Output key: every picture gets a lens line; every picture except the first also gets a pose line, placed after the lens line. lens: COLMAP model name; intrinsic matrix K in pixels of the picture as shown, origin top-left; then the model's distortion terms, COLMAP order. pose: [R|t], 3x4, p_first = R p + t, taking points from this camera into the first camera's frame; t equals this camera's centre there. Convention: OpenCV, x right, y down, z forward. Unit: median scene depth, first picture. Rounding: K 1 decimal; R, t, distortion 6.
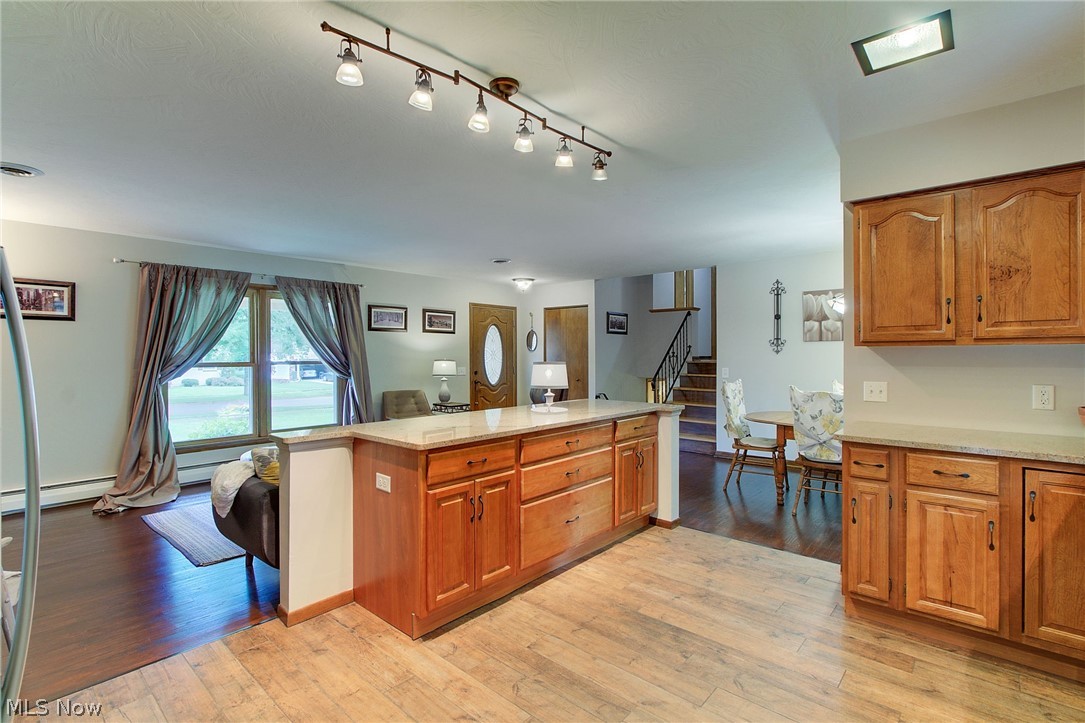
lens RADIAL K [[515.6, 0, 539.4], [0, 515.6, 349.1], [0, 0, 1]] dist [-0.003885, -0.000286]
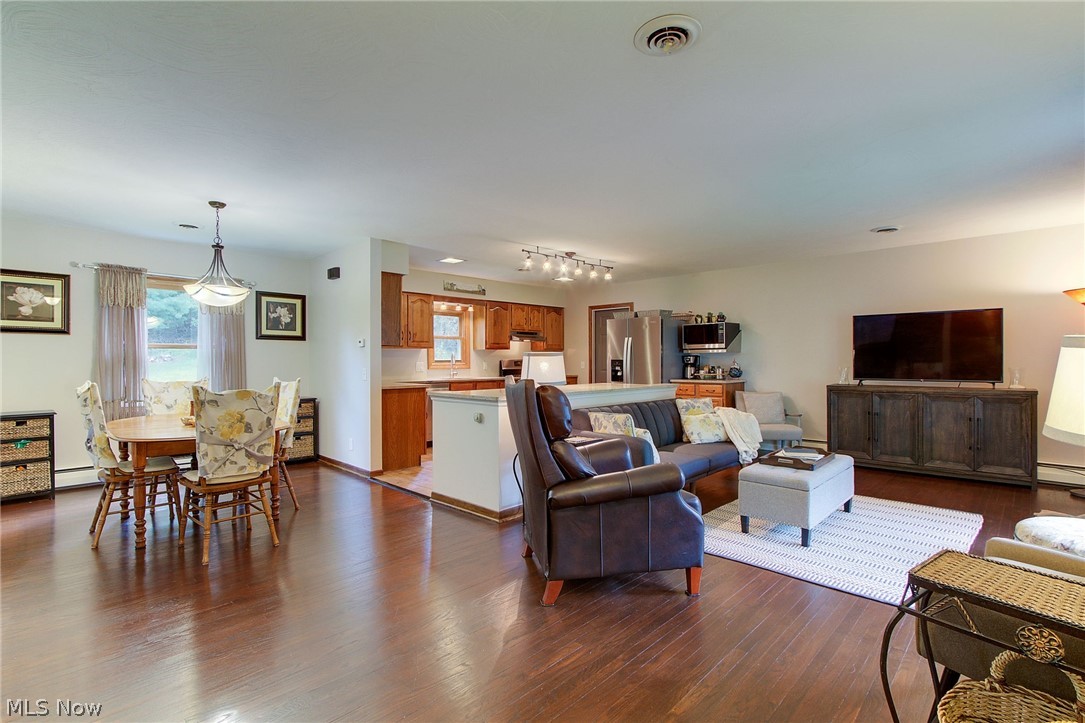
lens RADIAL K [[506.3, 0, 535.3], [0, 506.3, 361.6], [0, 0, 1]] dist [-0.003914, -0.000558]
pose [[-0.998341, 0.006294, 0.057225, -0.019109], [0.006065, 0.999973, -0.004175, 0.054382], [-0.057250, -0.003821, -0.998353, 2.341655]]
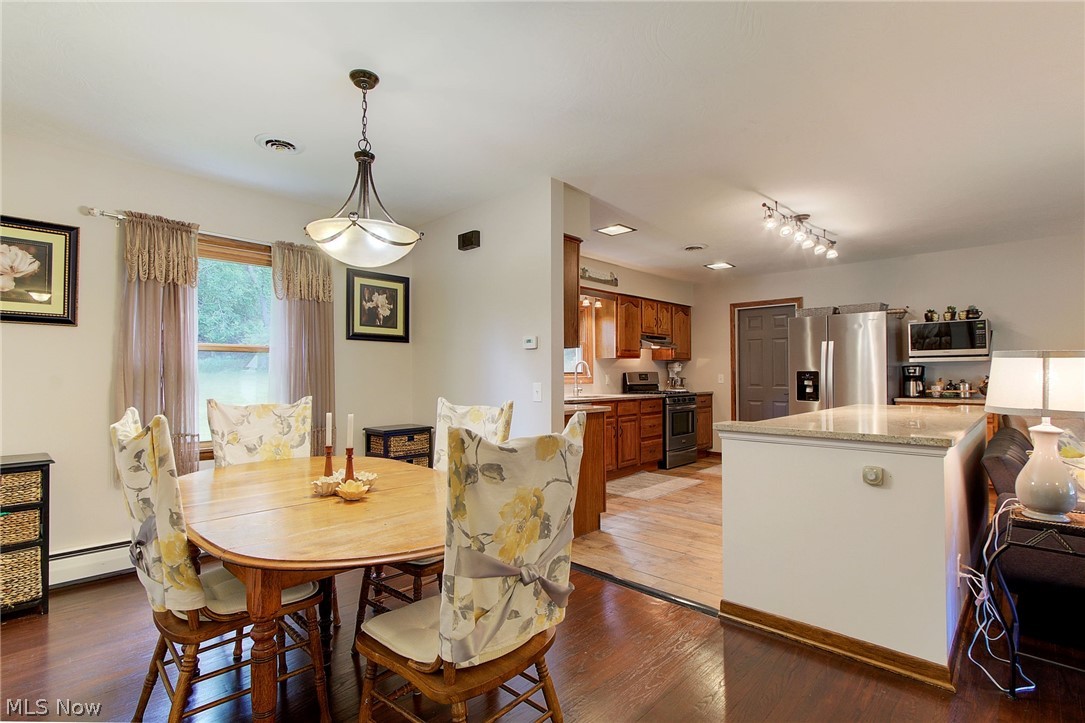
lens RADIAL K [[516.8, 0, 531.0], [0, 516.8, 365.3], [0, 0, 1]] dist [-0.004687, -0.000295]
pose [[-0.998725, 0.006726, 0.050033, 0.530551], [0.005439, 0.999652, -0.025832, 0.057764], [-0.050190, -0.025527, -0.998413, 1.853973]]
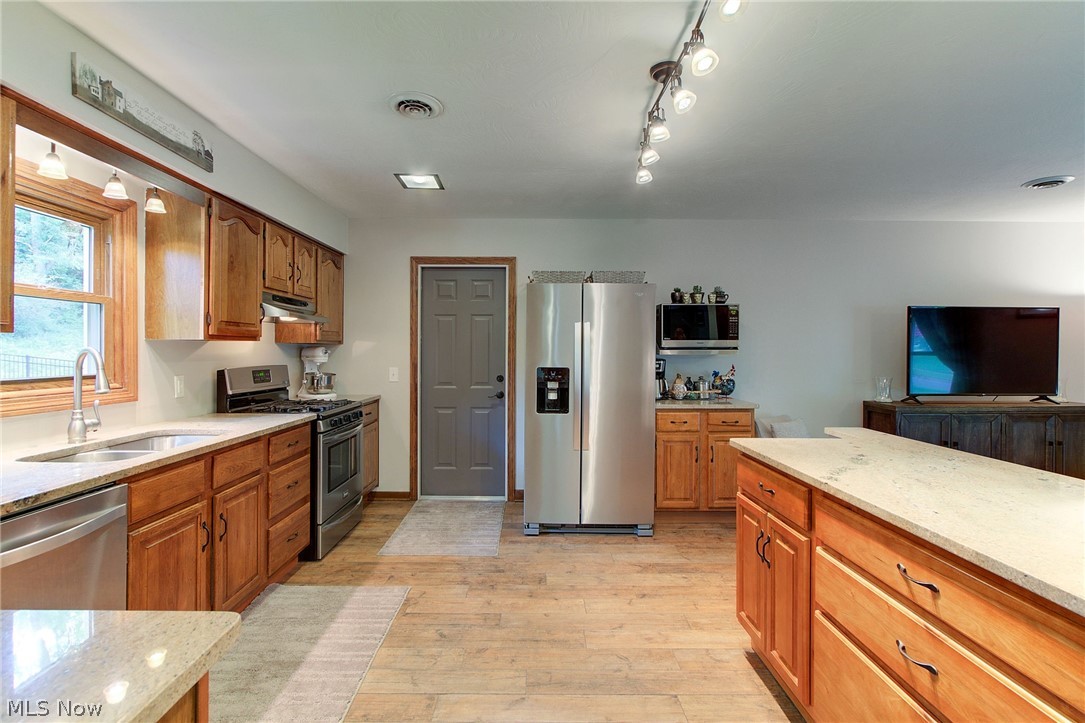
lens RADIAL K [[515.6, 0, 539.4], [0, 515.6, 349.1], [0, 0, 1]] dist [-0.003885, -0.000286]
pose [[-0.746055, -0.001792, -0.665882, 0.465724], [0.004369, 0.999962, -0.007586, 0.010829], [0.665870, -0.008569, -0.746018, 0.978802]]
